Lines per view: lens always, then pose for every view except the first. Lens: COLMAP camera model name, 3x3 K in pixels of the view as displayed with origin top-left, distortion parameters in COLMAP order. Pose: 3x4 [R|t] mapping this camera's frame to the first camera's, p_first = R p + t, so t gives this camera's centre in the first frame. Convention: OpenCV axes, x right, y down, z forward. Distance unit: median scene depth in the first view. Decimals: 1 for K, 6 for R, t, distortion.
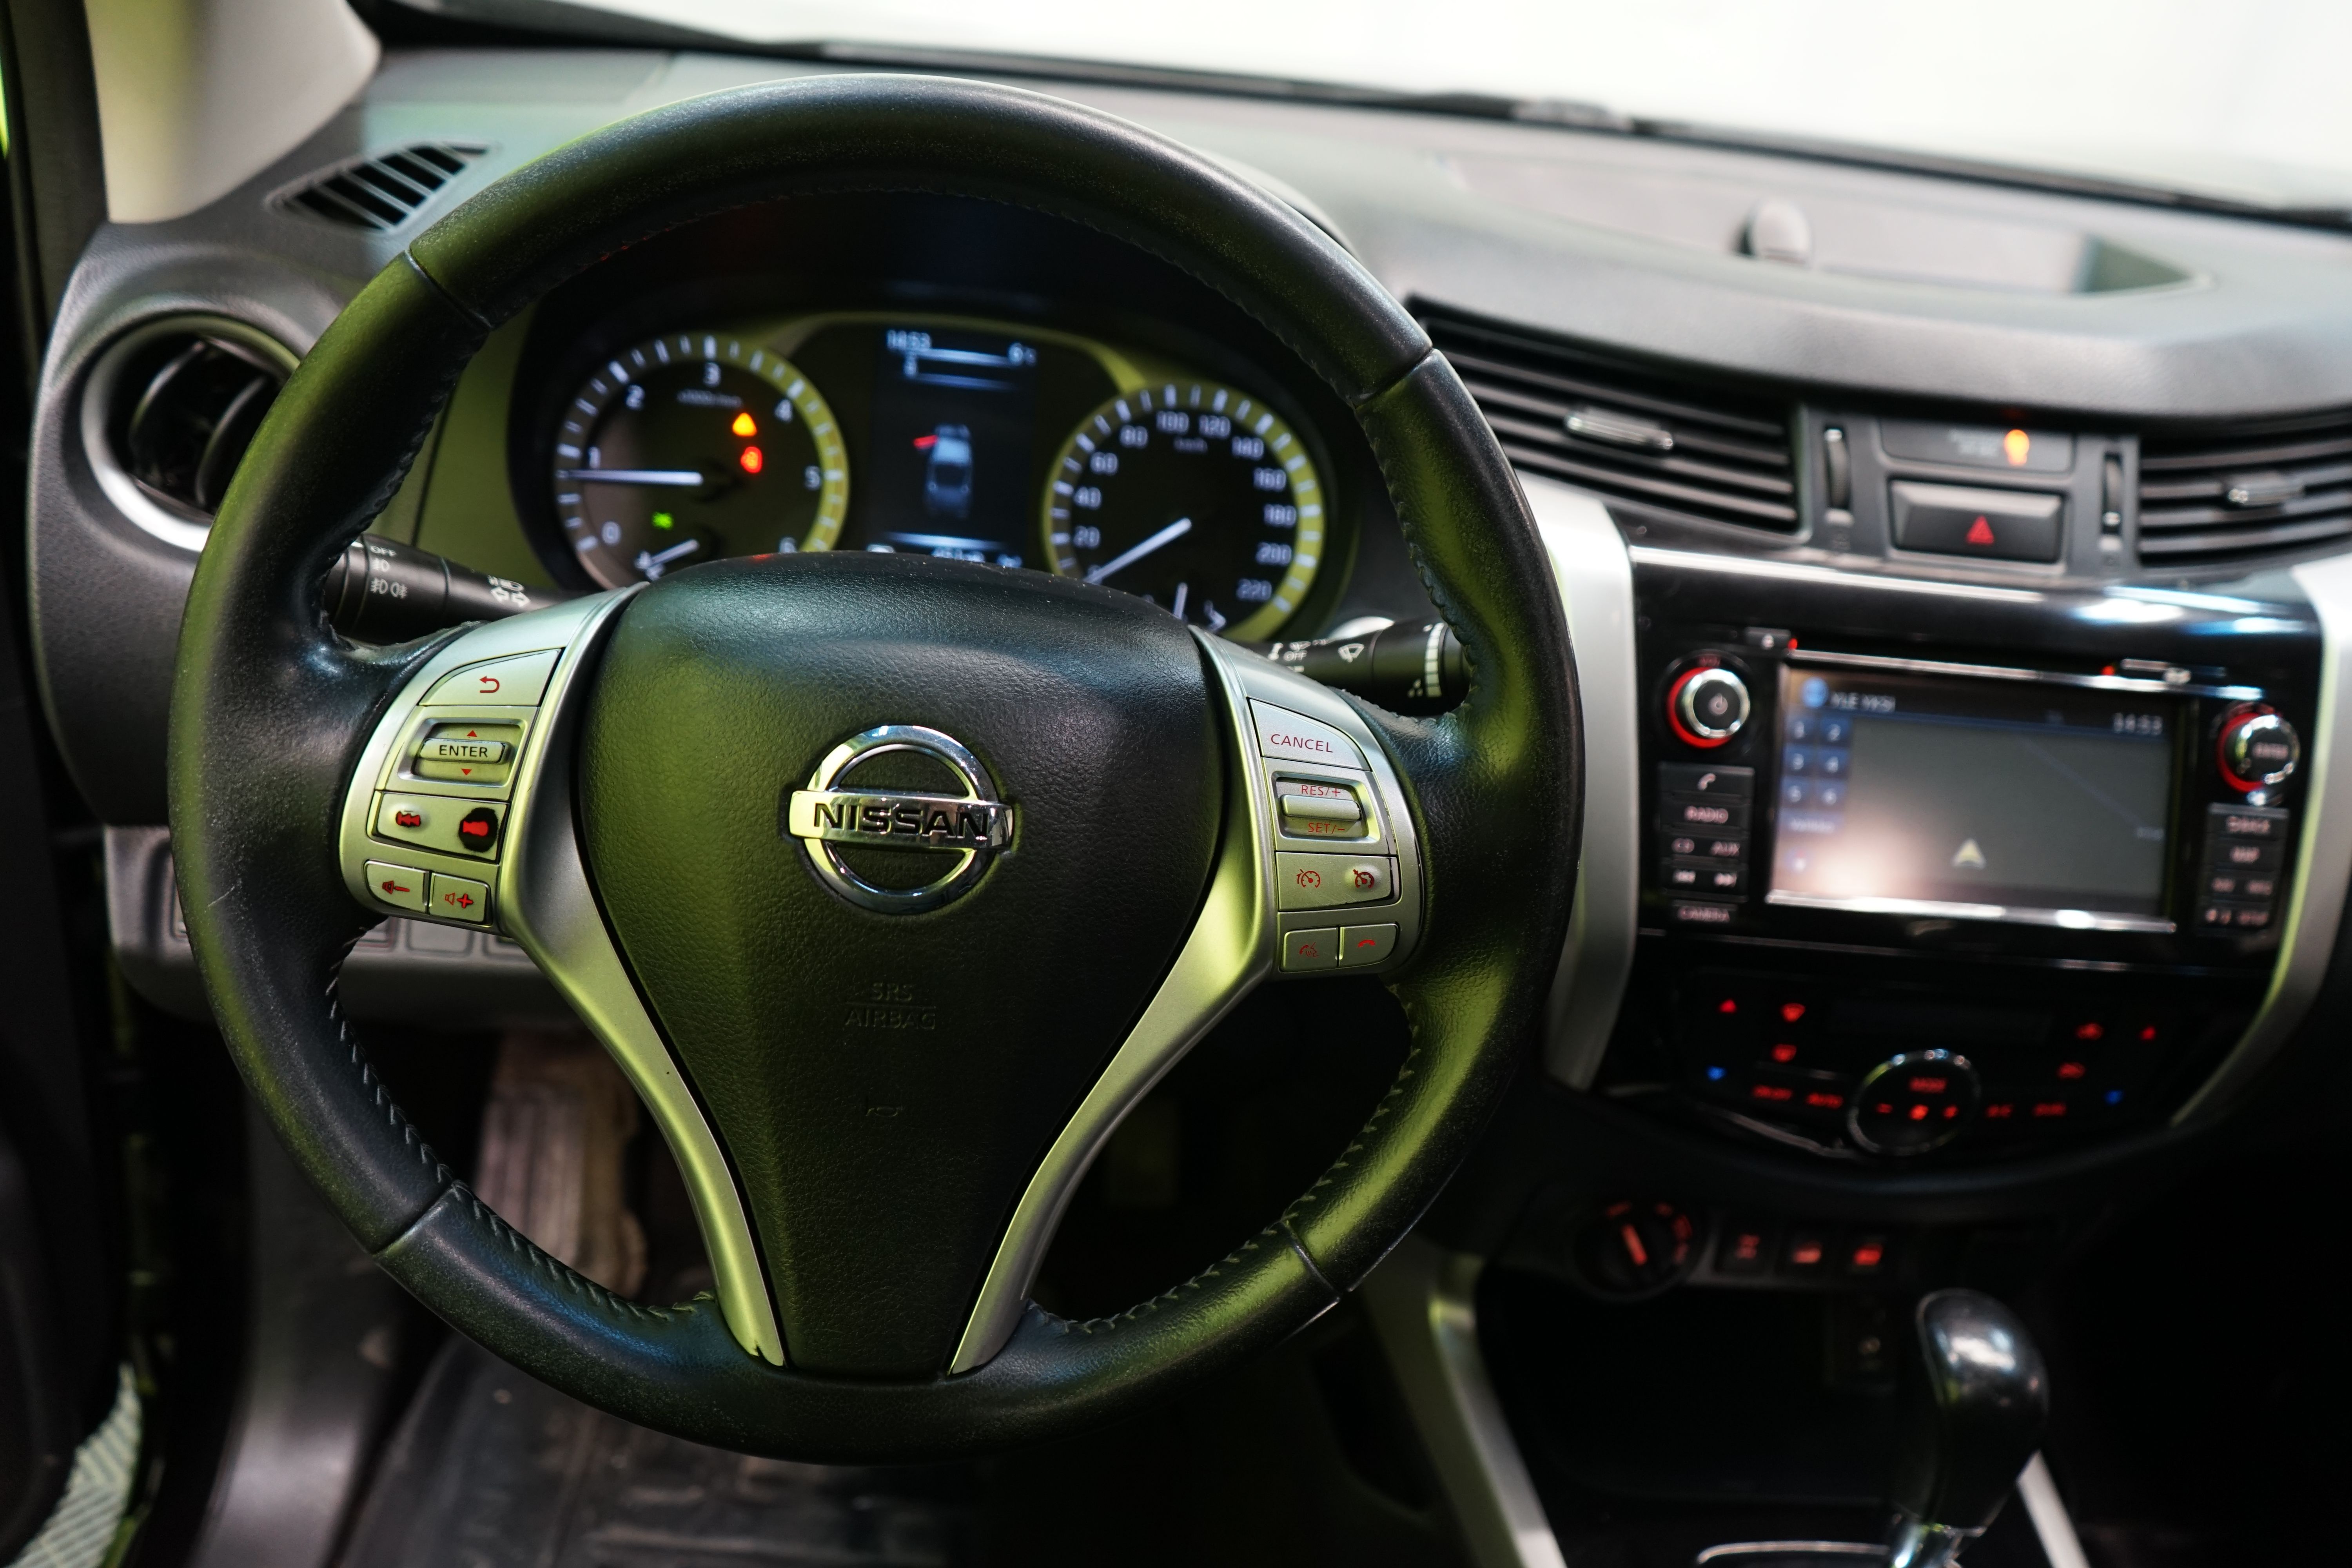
lens RADIAL K [[1934.3, 0, 1181.9], [0, 1934.3, 751.4], [0, 0, 1]] dist [-0.026947, 0.001456]
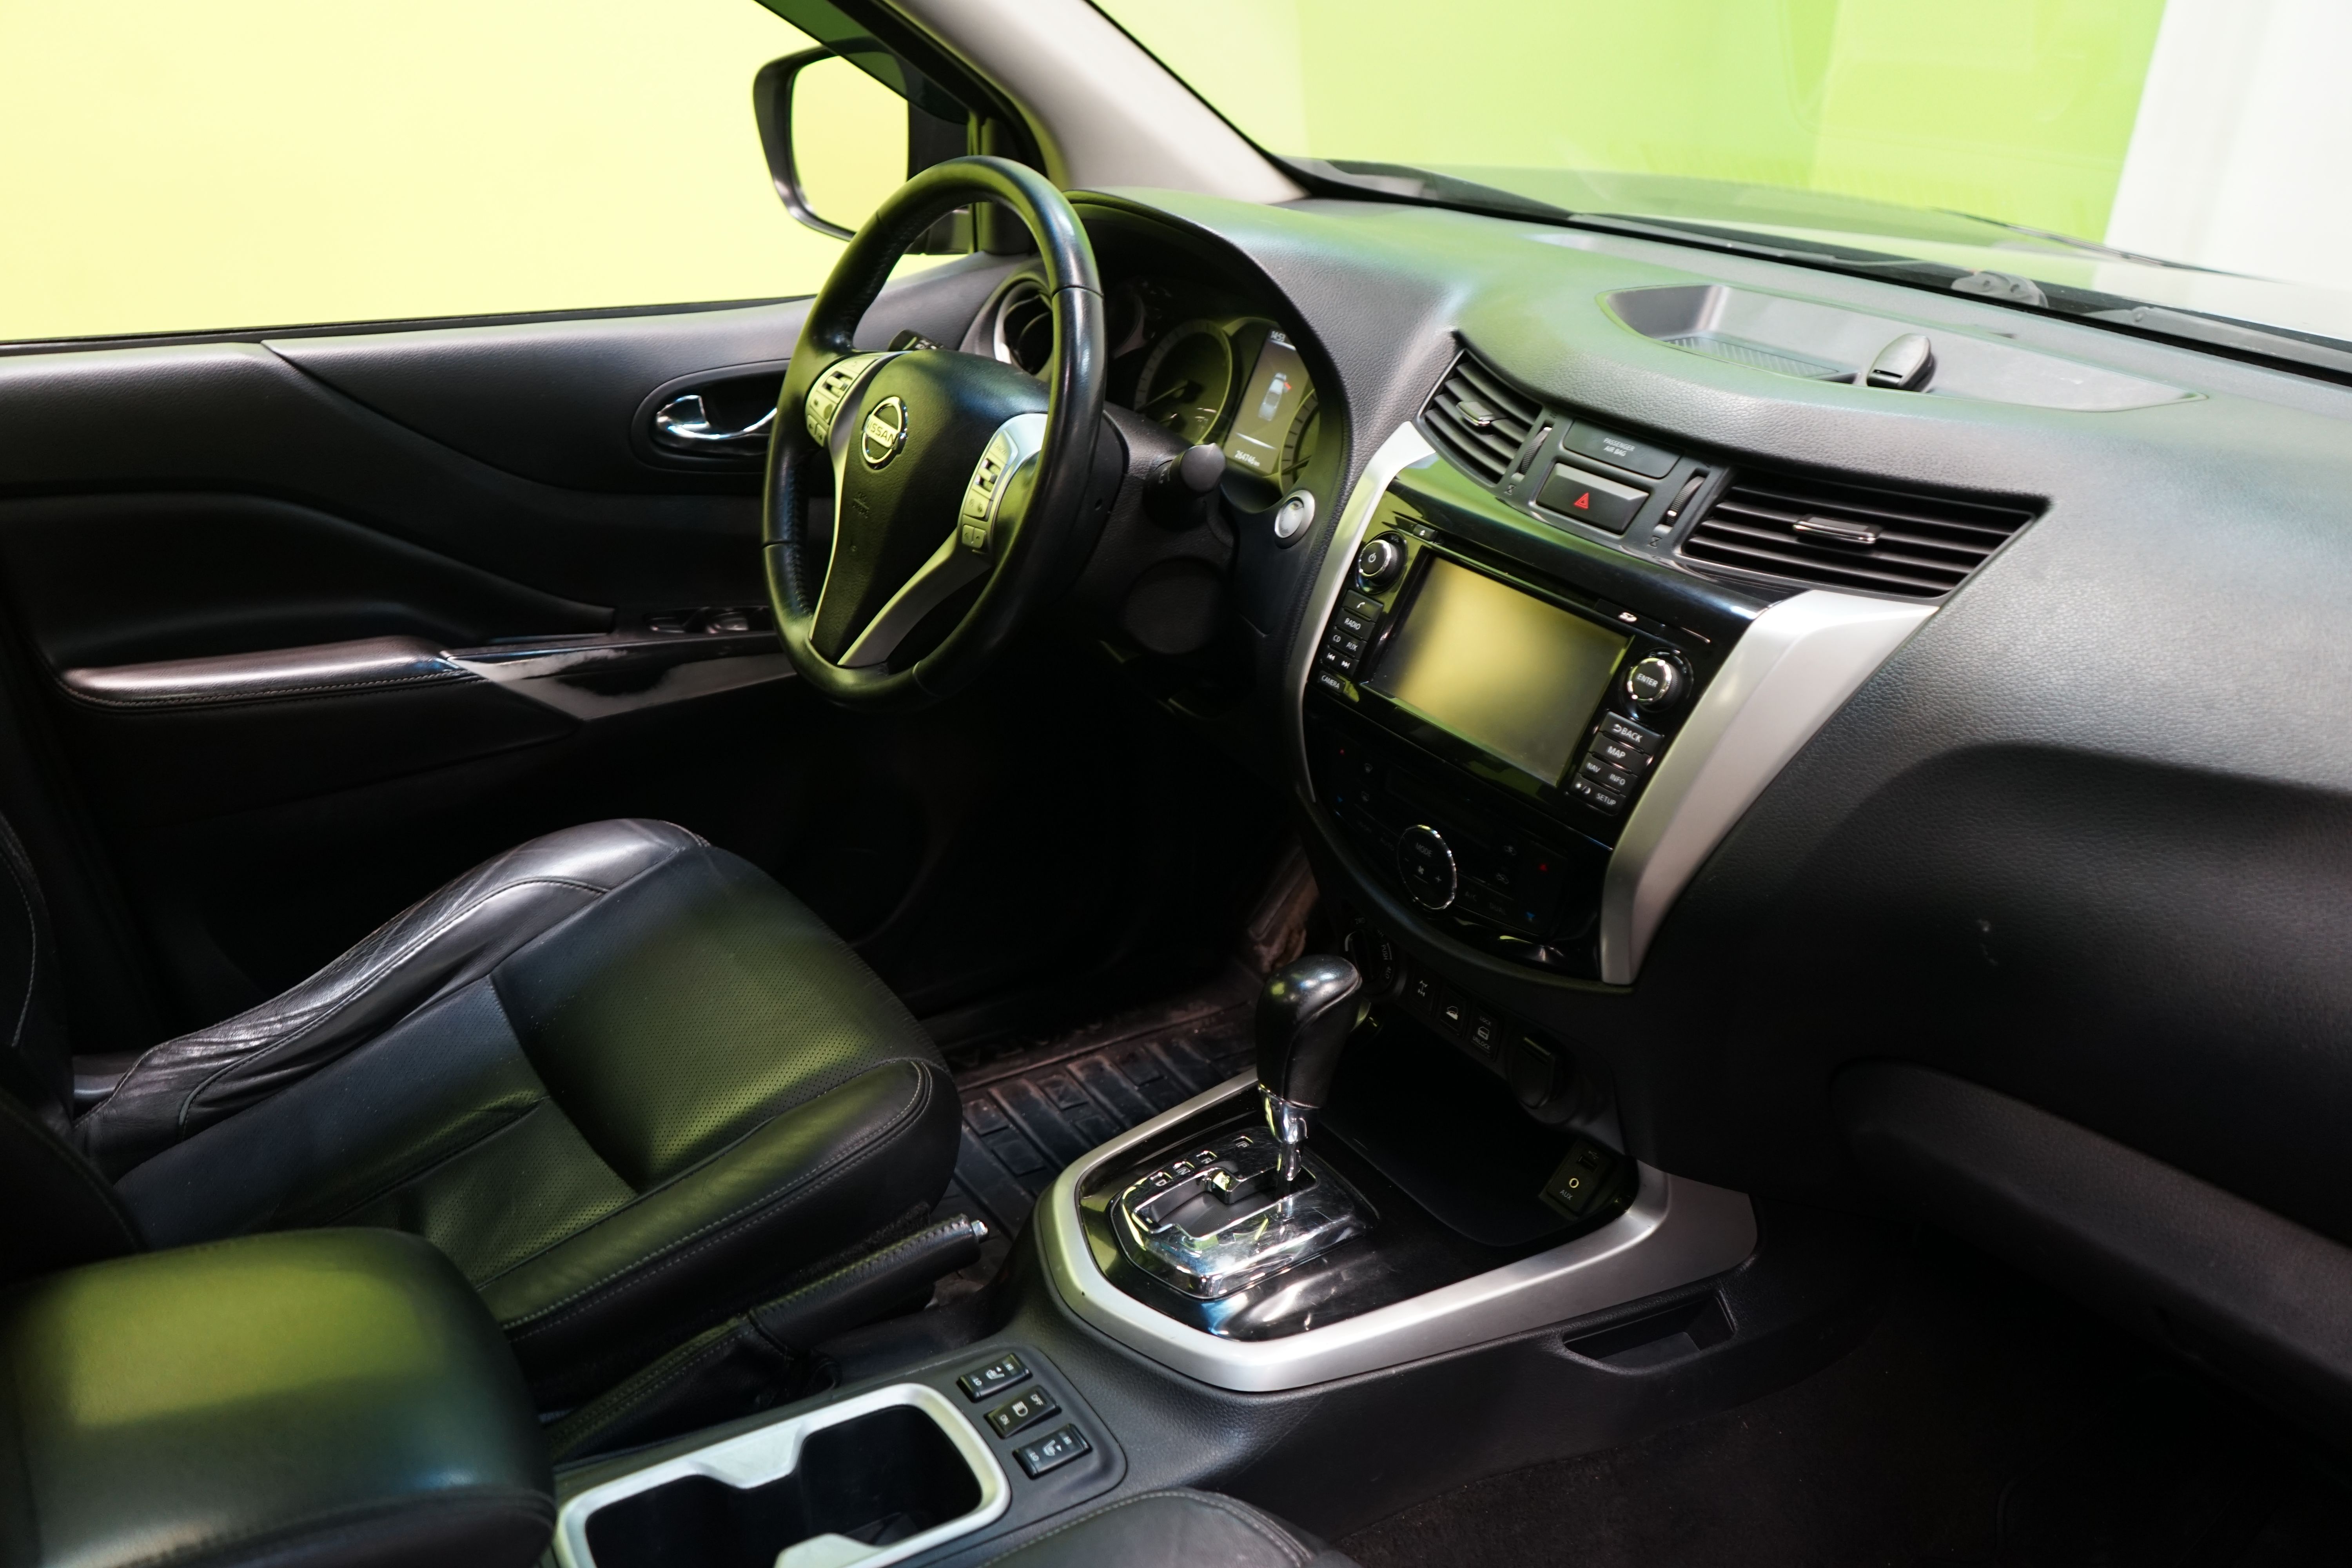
lens RADIAL K [[1934.3, 0, 1181.9], [0, 1934.3, 751.4], [0, 0, 1]] dist [-0.026947, 0.001456]
pose [[0.511143, 0.253807, -0.821167, 1.483880], [-0.380717, 0.923423, 0.048431, 0.102449], [0.770576, 0.287877, 0.568630, -0.000639]]
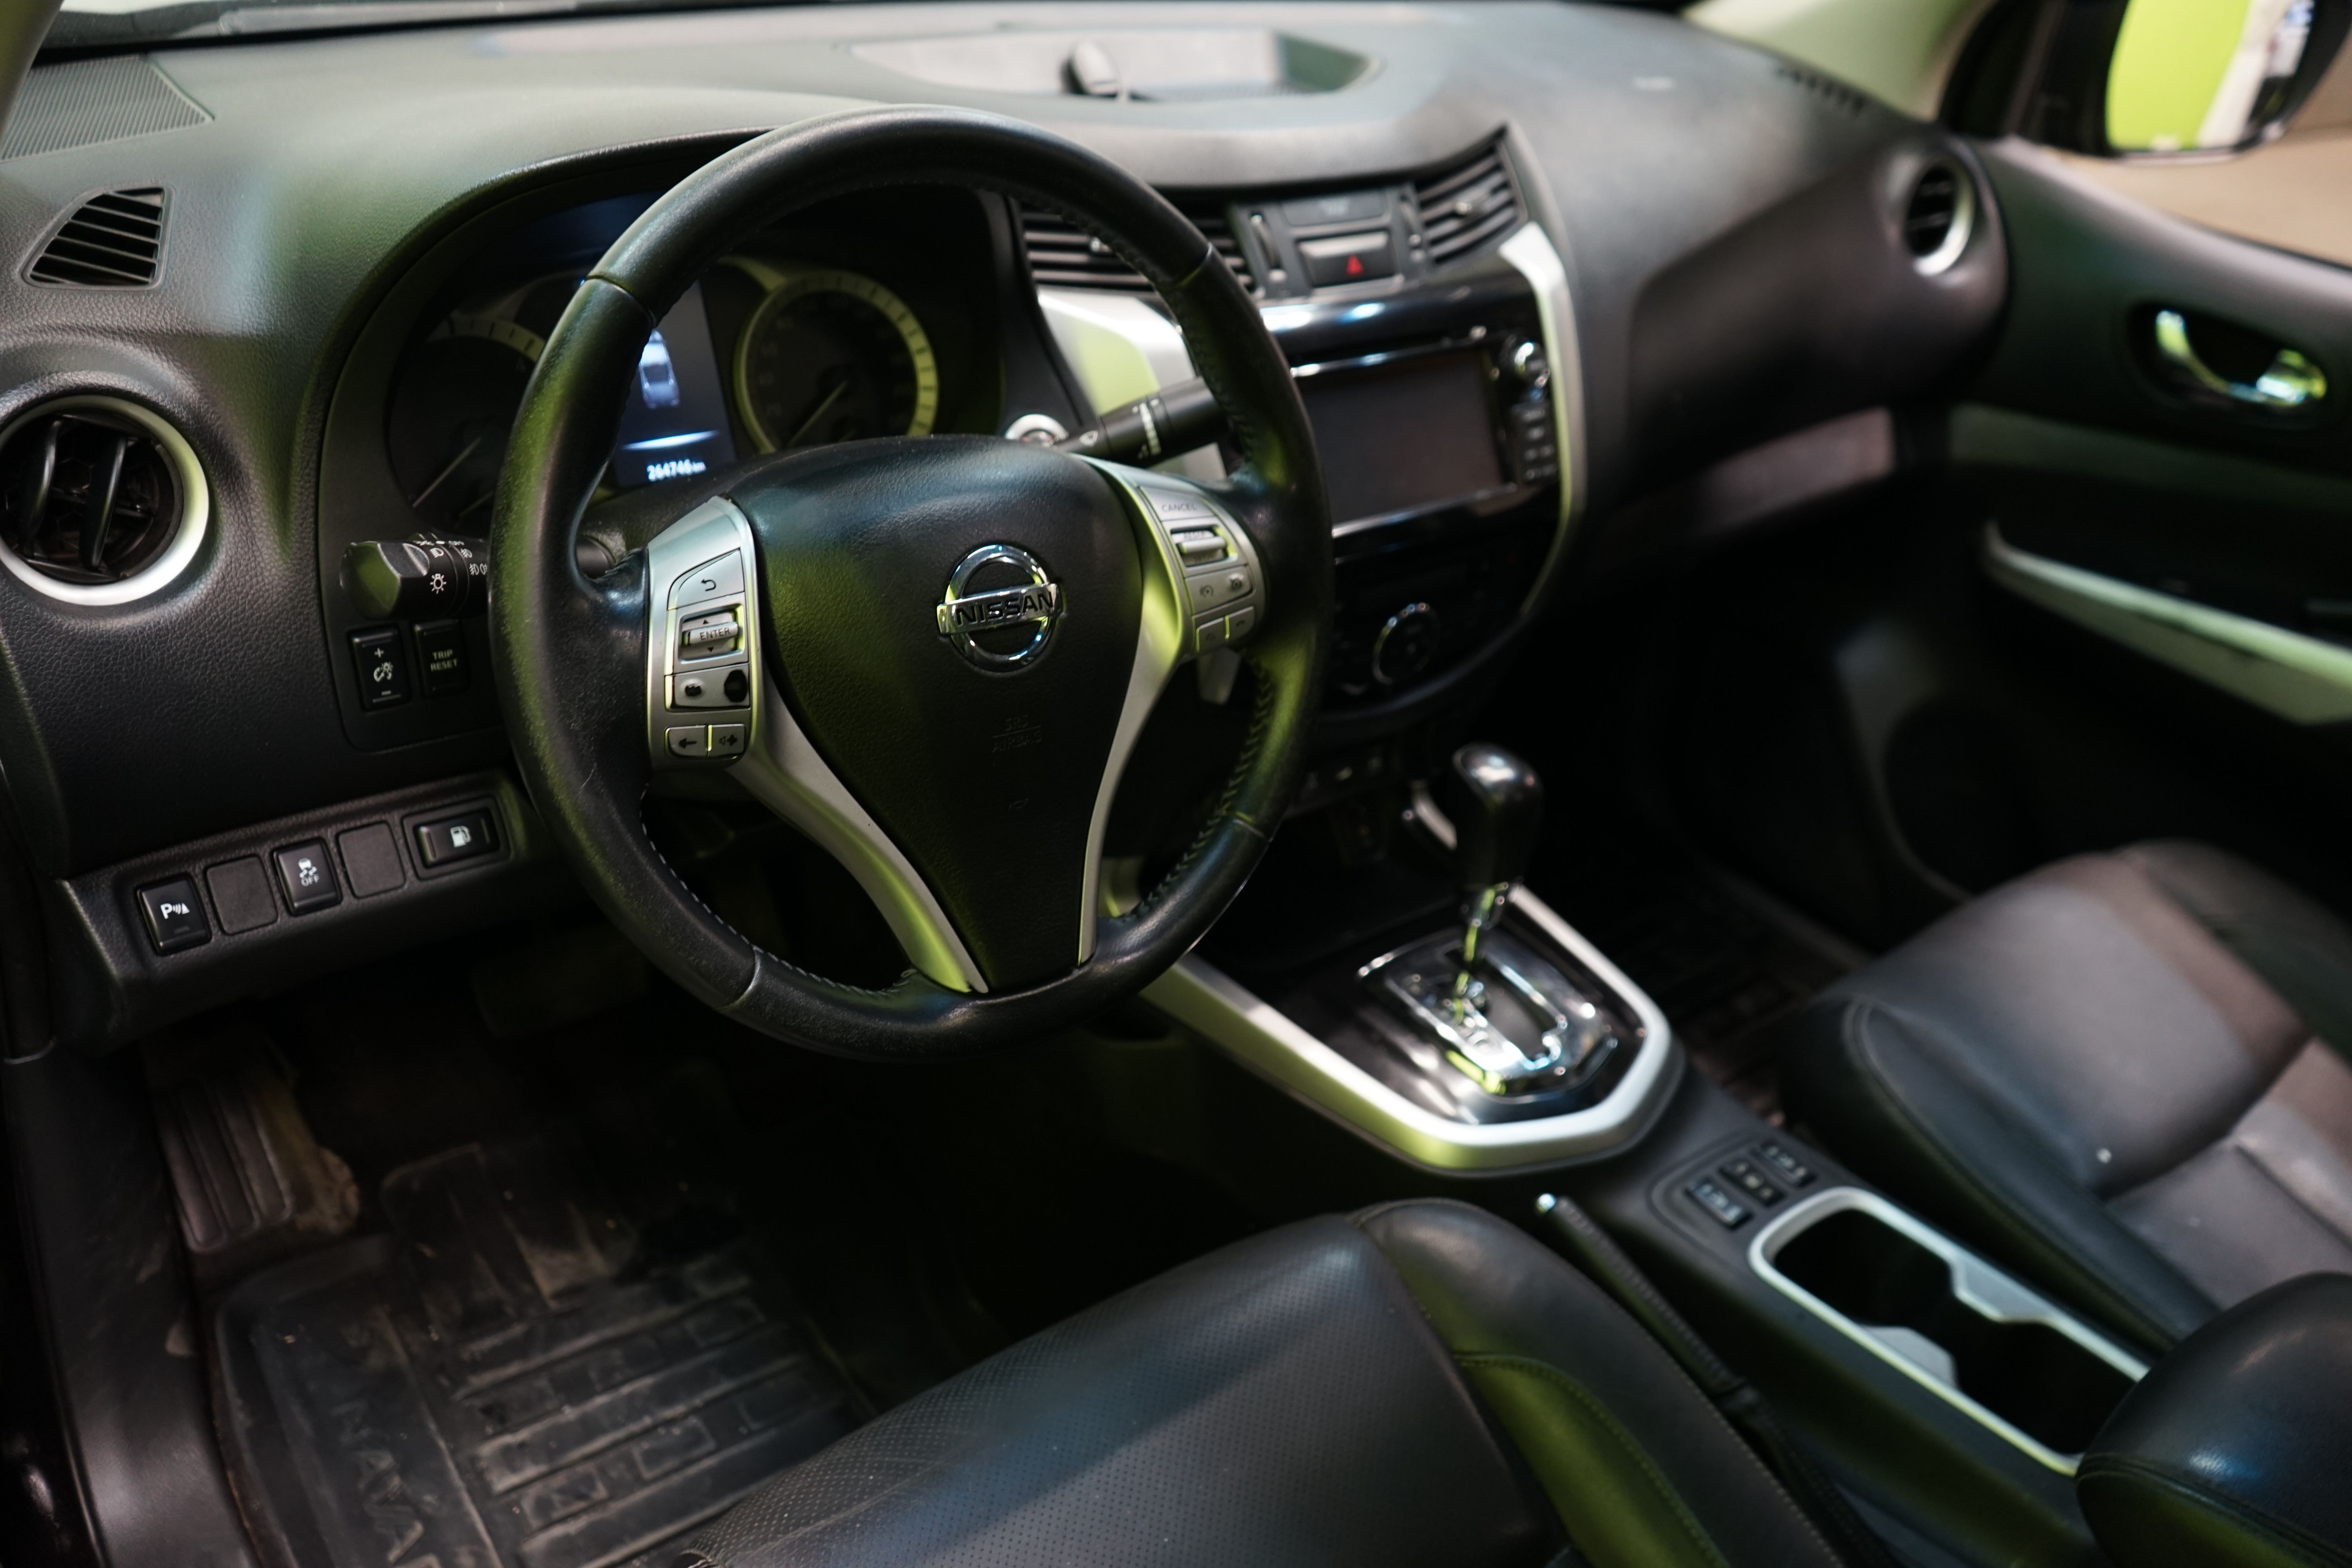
lens RADIAL K [[1934.3, 0, 1181.9], [0, 1934.3, 751.4], [0, 0, 1]] dist [-0.026947, 0.001456]
pose [[0.834909, -0.311907, 0.453477, -0.494293], [0.260811, 0.949751, 0.173063, -0.048629], [-0.484669, -0.026220, 0.874304, -0.261465]]
